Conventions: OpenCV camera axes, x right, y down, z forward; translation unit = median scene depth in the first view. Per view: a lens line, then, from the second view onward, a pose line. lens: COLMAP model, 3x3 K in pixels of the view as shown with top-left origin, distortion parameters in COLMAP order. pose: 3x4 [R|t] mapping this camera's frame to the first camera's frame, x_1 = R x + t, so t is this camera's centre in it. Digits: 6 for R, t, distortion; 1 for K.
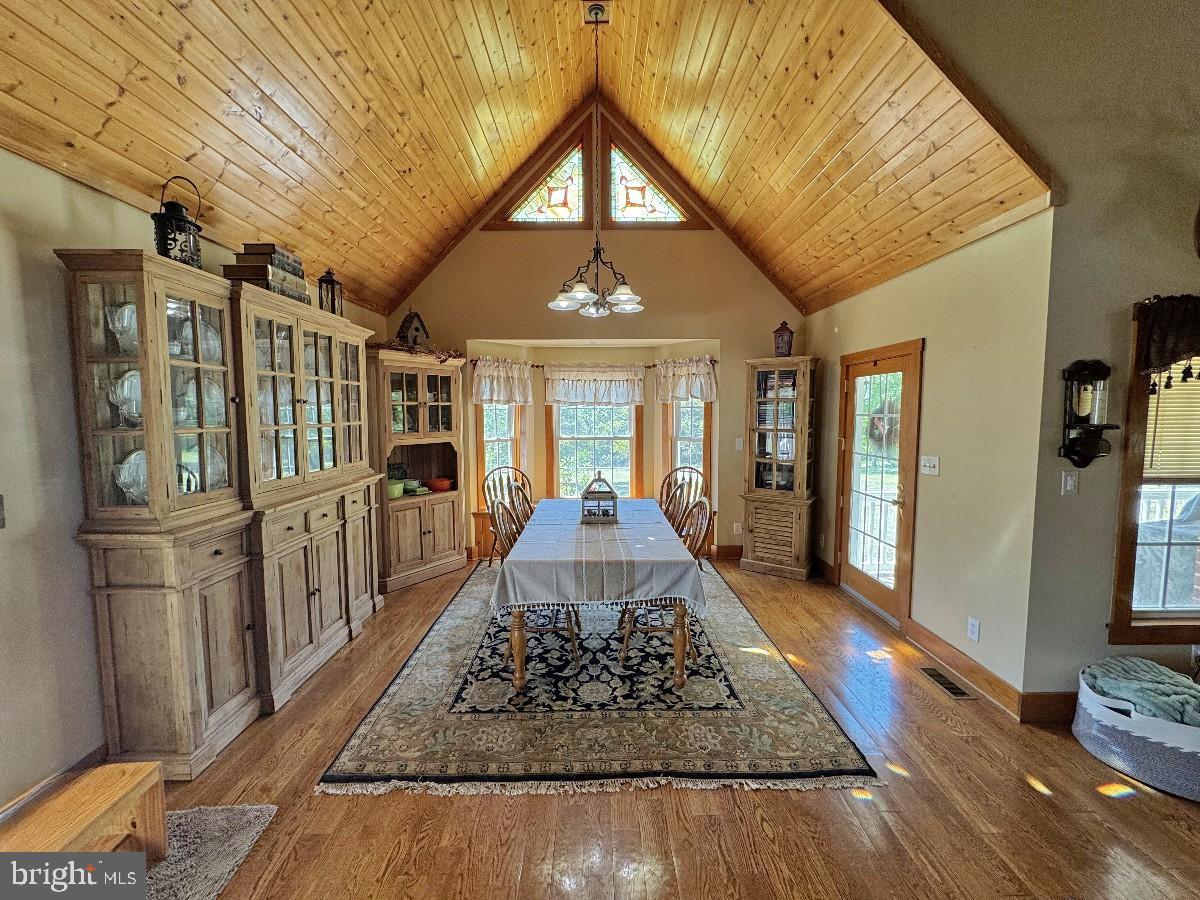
lens RADIAL K [[481.6, 0, 600.7], [0, 481.6, 449.4], [0, 0, 1]] dist [0.000225, 0.000582]
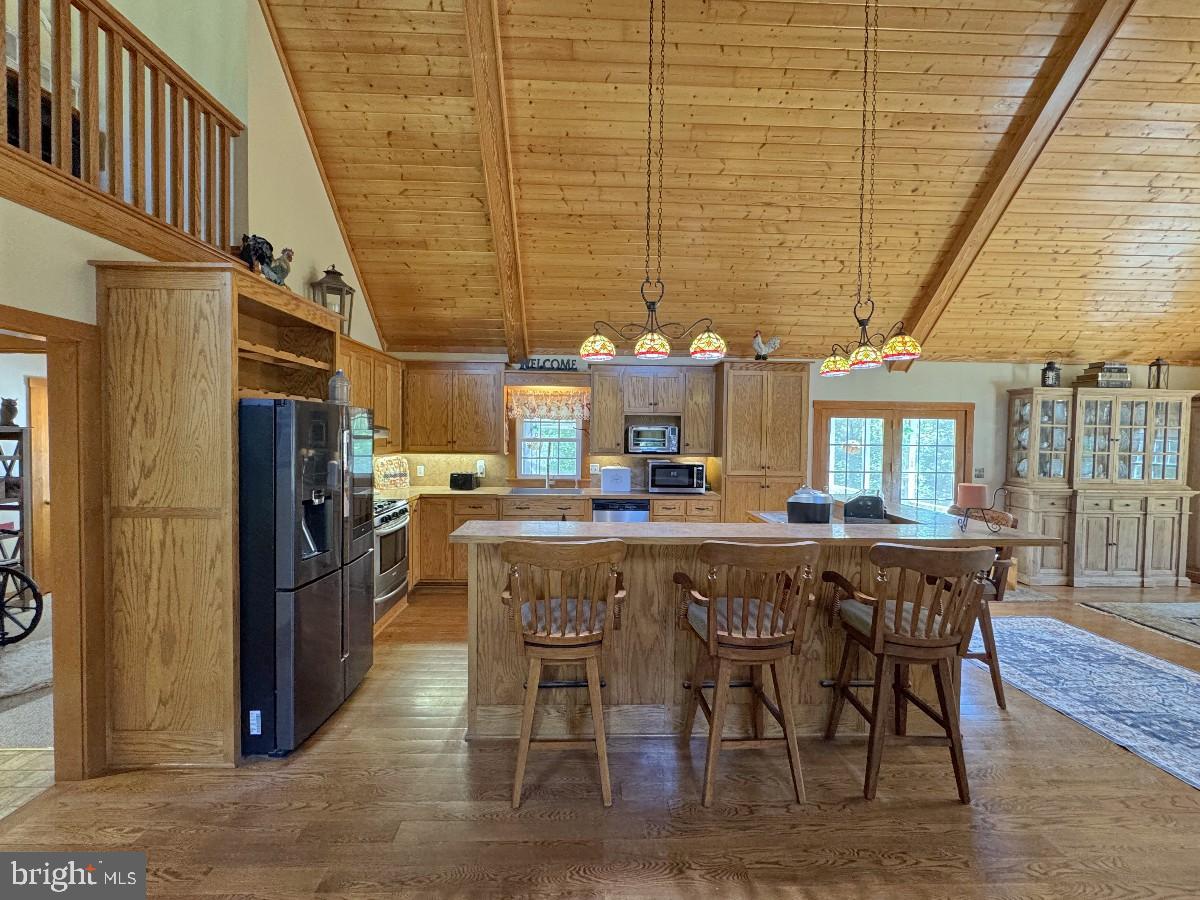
lens RADIAL K [[481.6, 0, 599.3], [0, 481.6, 446.9], [0, 0, 1]] dist [0.000225, 0.000582]
pose [[0.031213, 0.028287, -0.999112, 1.377263], [-0.095507, 0.995110, 0.025190, 0.083030], [0.994939, 0.094636, 0.033762, -1.220938]]
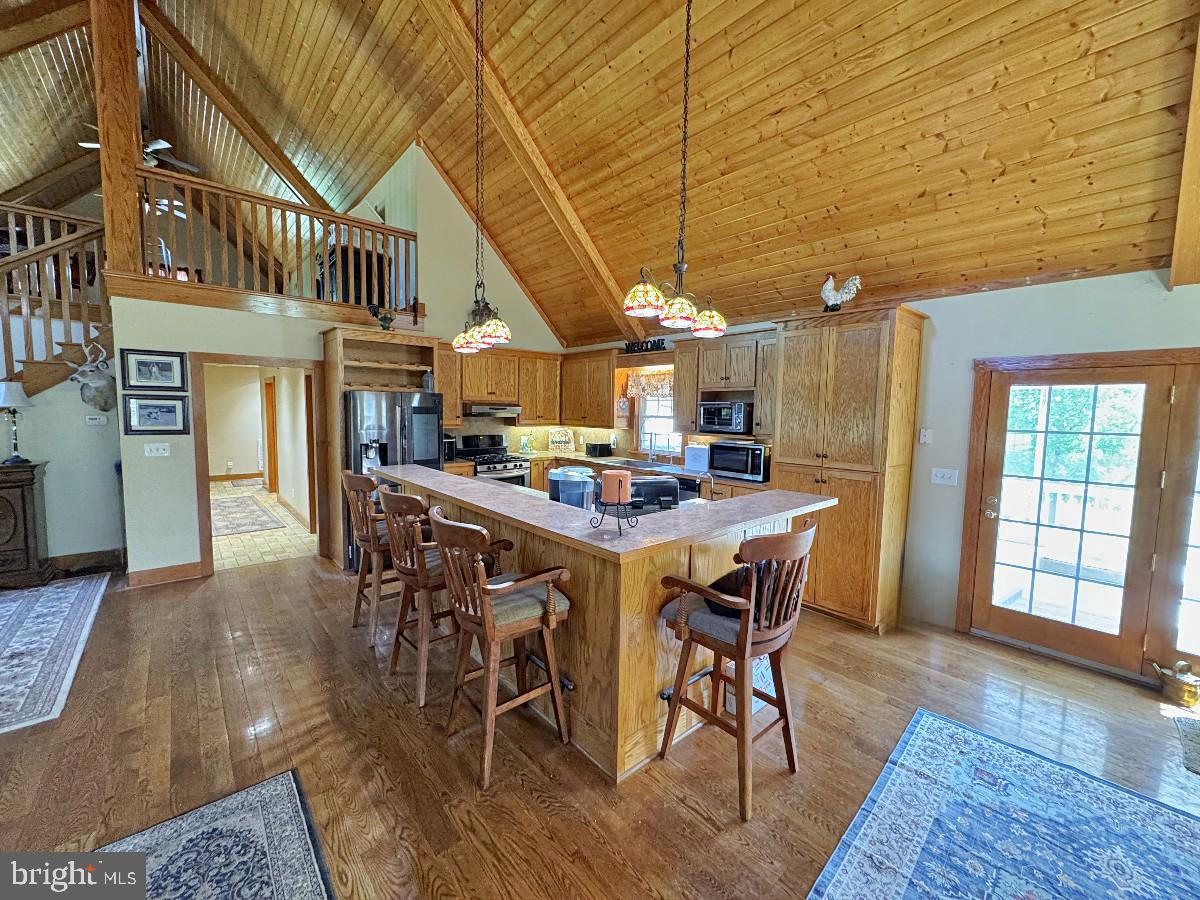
lens RADIAL K [[481.6, 0, 598.5], [0, 481.6, 447.6], [0, 0, 1]] dist [0.000225, 0.000582]
pose [[-0.750732, 0.040930, -0.659338, 0.916531], [-0.071908, 0.987085, 0.143151, -0.041495], [0.656682, 0.154879, -0.738093, 0.214503]]
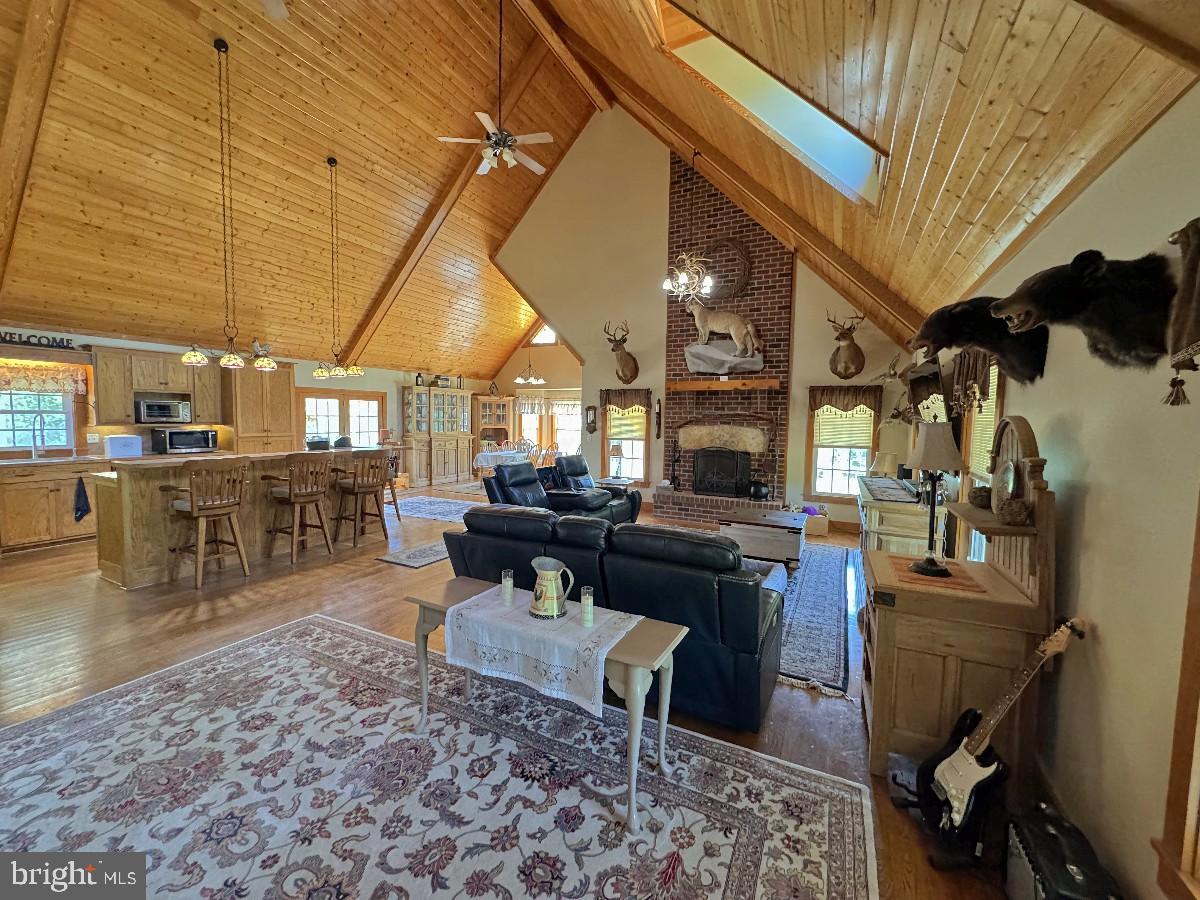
lens RADIAL K [[481.6, 0, 599.8], [0, 481.6, 445.7], [0, 0, 1]] dist [0.000225, 0.000582]
pose [[0.891129, 0.043345, -0.451675, 2.633943], [-0.055139, 0.998394, -0.012976, 0.171645], [0.450388, 0.036468, 0.892088, -2.217125]]
